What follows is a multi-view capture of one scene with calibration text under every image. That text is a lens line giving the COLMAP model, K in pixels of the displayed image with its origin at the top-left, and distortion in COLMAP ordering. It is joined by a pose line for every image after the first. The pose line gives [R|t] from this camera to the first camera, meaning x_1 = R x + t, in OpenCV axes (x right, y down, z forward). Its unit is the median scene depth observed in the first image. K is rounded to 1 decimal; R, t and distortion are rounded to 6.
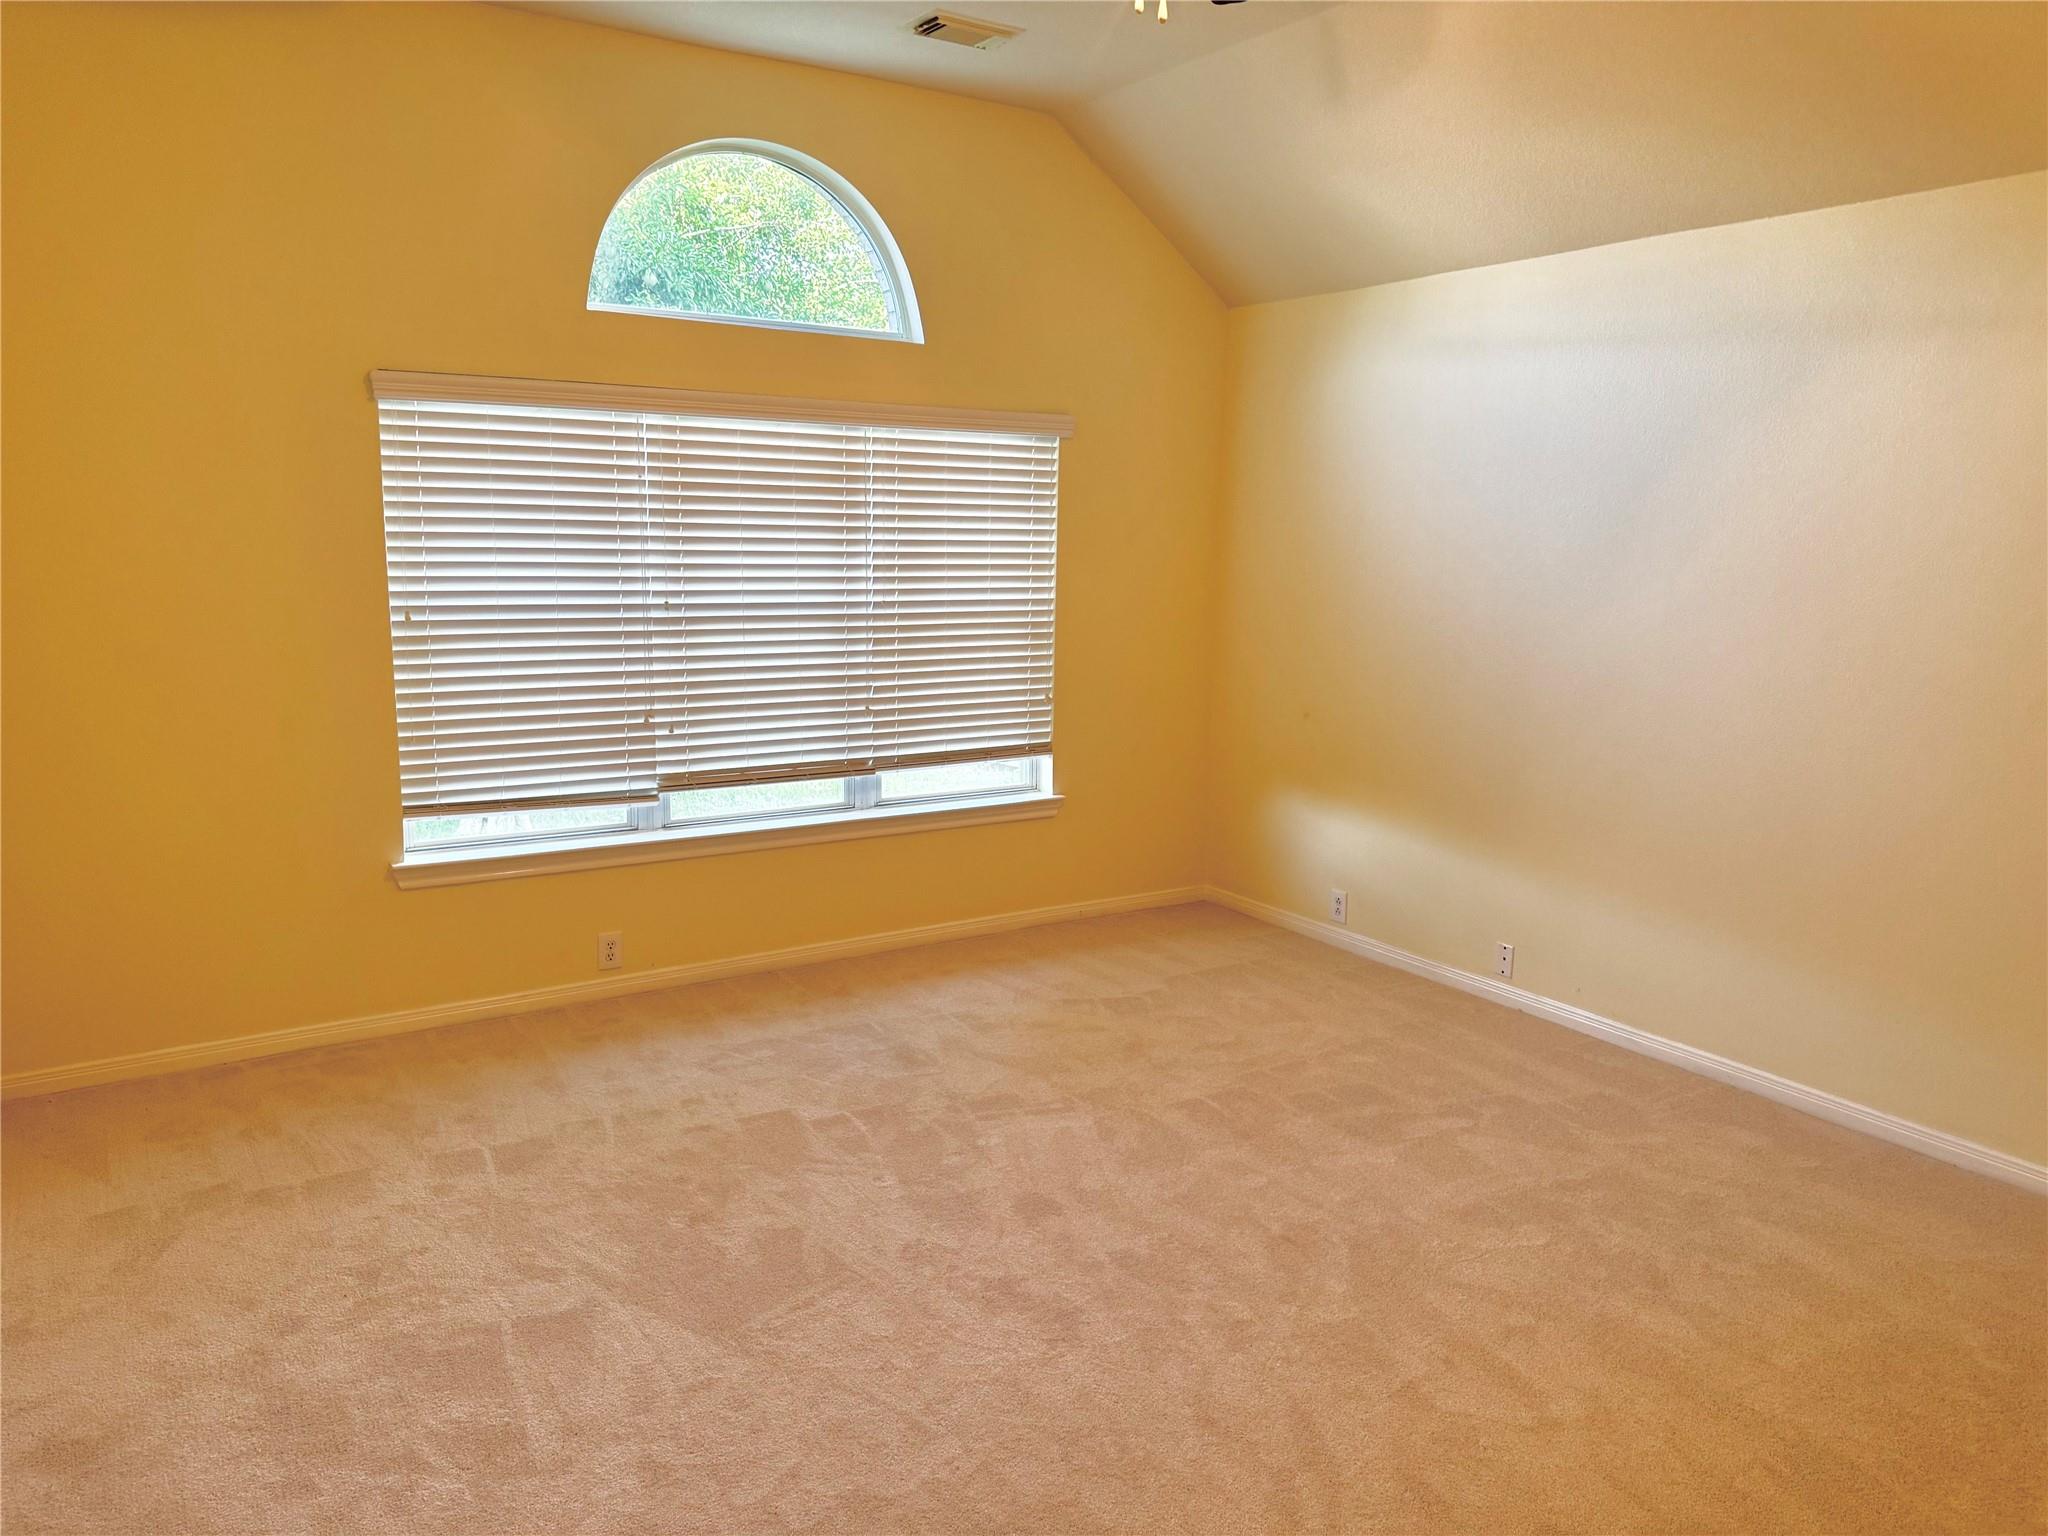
lens RADIAL K [[1420.8, 0, 960.7], [0, 1420.8, 778.2], [0, 0, 1]] dist [0.074444, -0.134618]
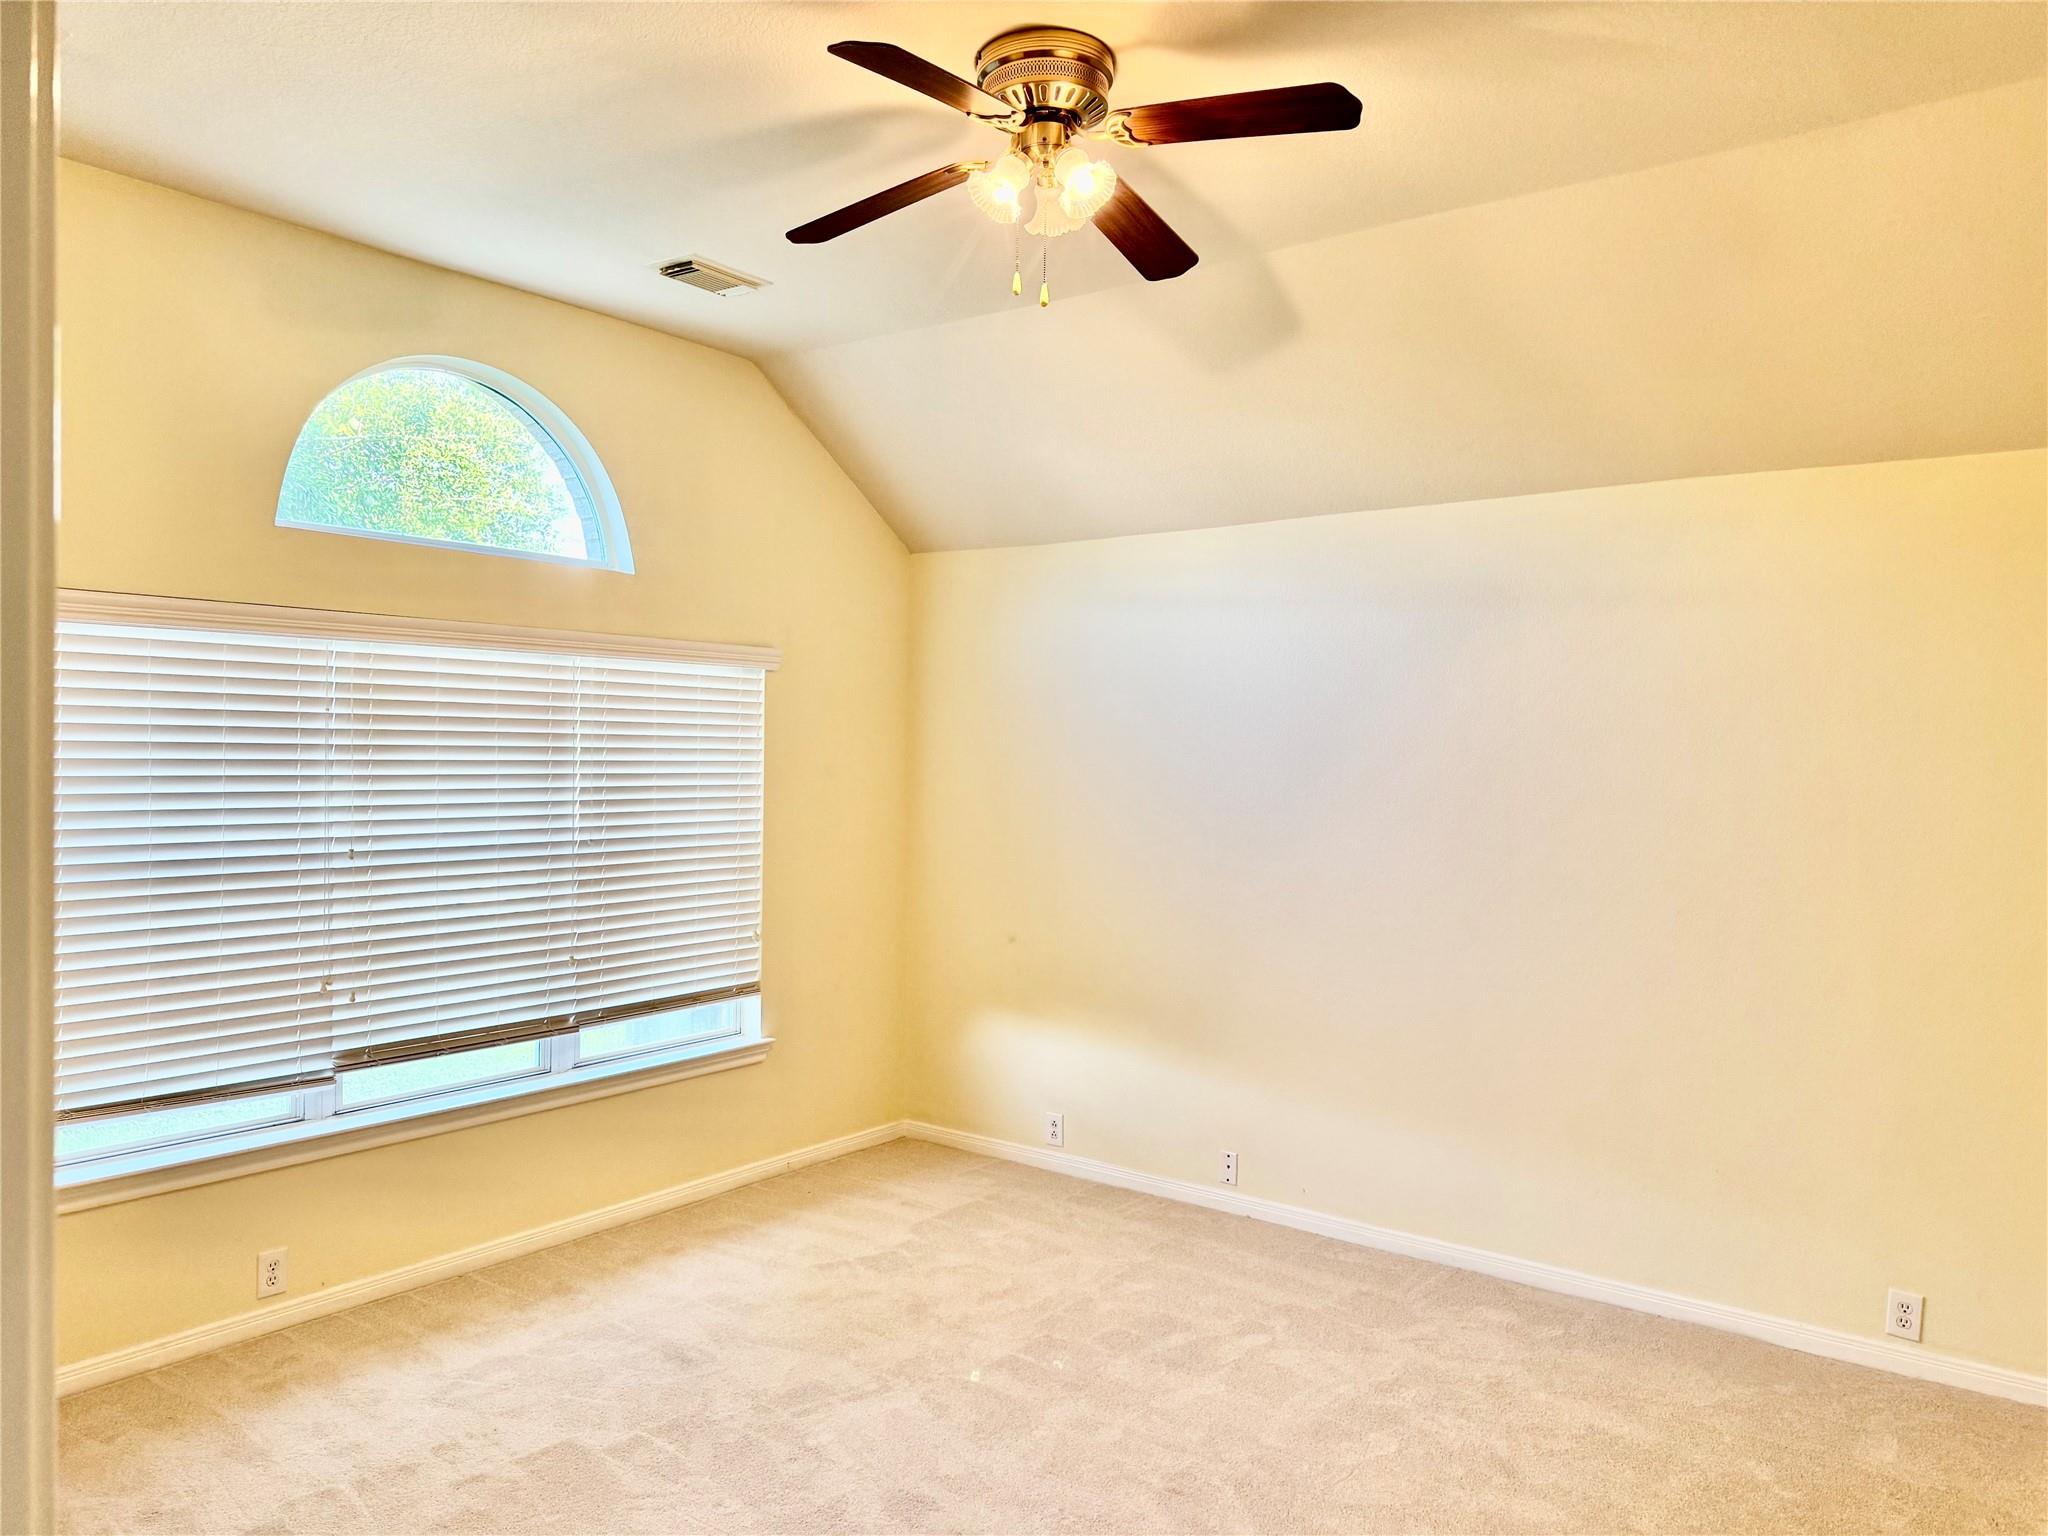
lens RADIAL K [[1452.7, 0, 1049.6], [0, 1452.7, 760.3], [0, 0, 1]] dist [0.080860, -0.157859]
pose [[0.939239, -0.010938, 0.343089, -0.111939], [0.067860, 0.985683, -0.154349, -0.009908], [-0.336489, 0.168253, 0.926534, 0.018743]]
